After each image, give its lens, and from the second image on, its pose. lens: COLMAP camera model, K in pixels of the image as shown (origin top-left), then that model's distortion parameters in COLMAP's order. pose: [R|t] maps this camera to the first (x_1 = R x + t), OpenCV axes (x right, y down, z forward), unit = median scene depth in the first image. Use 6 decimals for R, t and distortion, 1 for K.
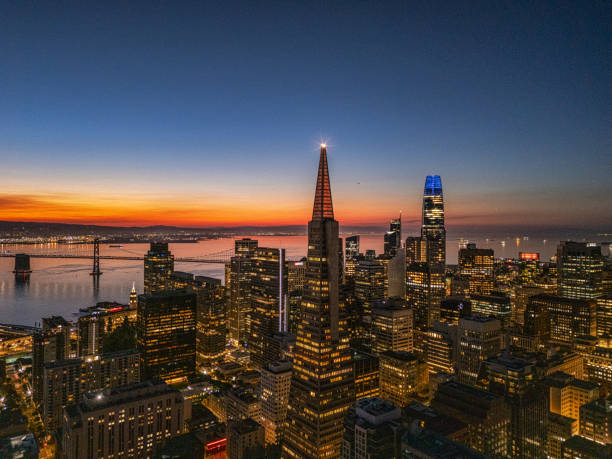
lens RADIAL K [[445.0, 0, 306.0], [0, 445.0, 229.5], [0, 0, 1]] dist [0.103082, -0.088486]
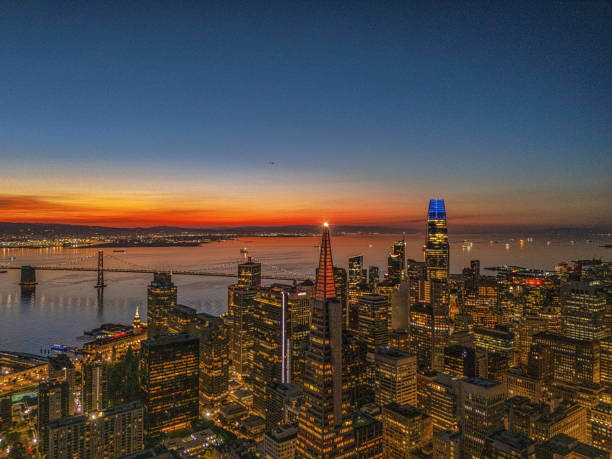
lens RADIAL K [[447.5, 0, 306.0], [0, 447.5, 229.5], [0, 0, 1]] dist [0.063186, -0.051430]
pose [[0.999972, -0.001521, -0.007294, 0.000747], [0.001535, 0.999997, 0.001900, -0.094630], [0.007291, -0.001911, 0.999972, 0.000285]]
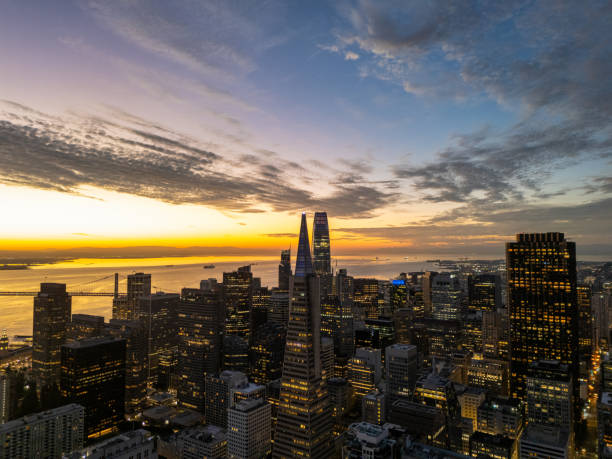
lens RADIAL K [[447.5, 0, 306.0], [0, 447.5, 229.5], [0, 0, 1]] dist [0.063186, -0.051430]
pose [[0.948721, 0.005765, 0.316063, -0.175493], [0.008375, 0.999024, -0.043362, -0.048284], [-0.316005, 0.043785, 0.947747, -0.070752]]
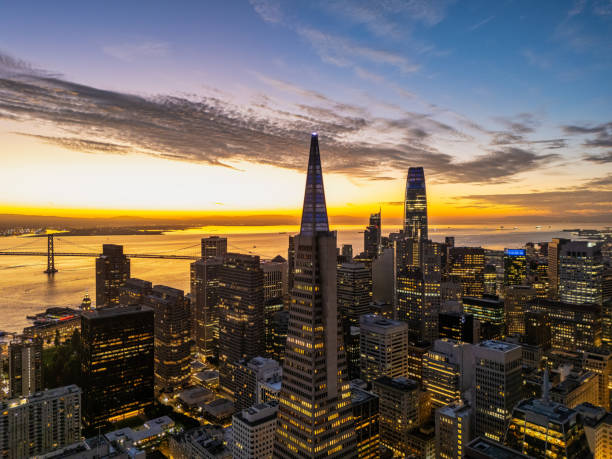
lens RADIAL K [[447.5, 0, 306.0], [0, 447.5, 229.5], [0, 0, 1]] dist [0.063186, -0.051430]
pose [[0.997721, -0.009214, 0.066844, -0.013950], [0.007604, 0.999676, 0.024299, -0.024992], [-0.067046, -0.023736, 0.997467, 0.134302]]
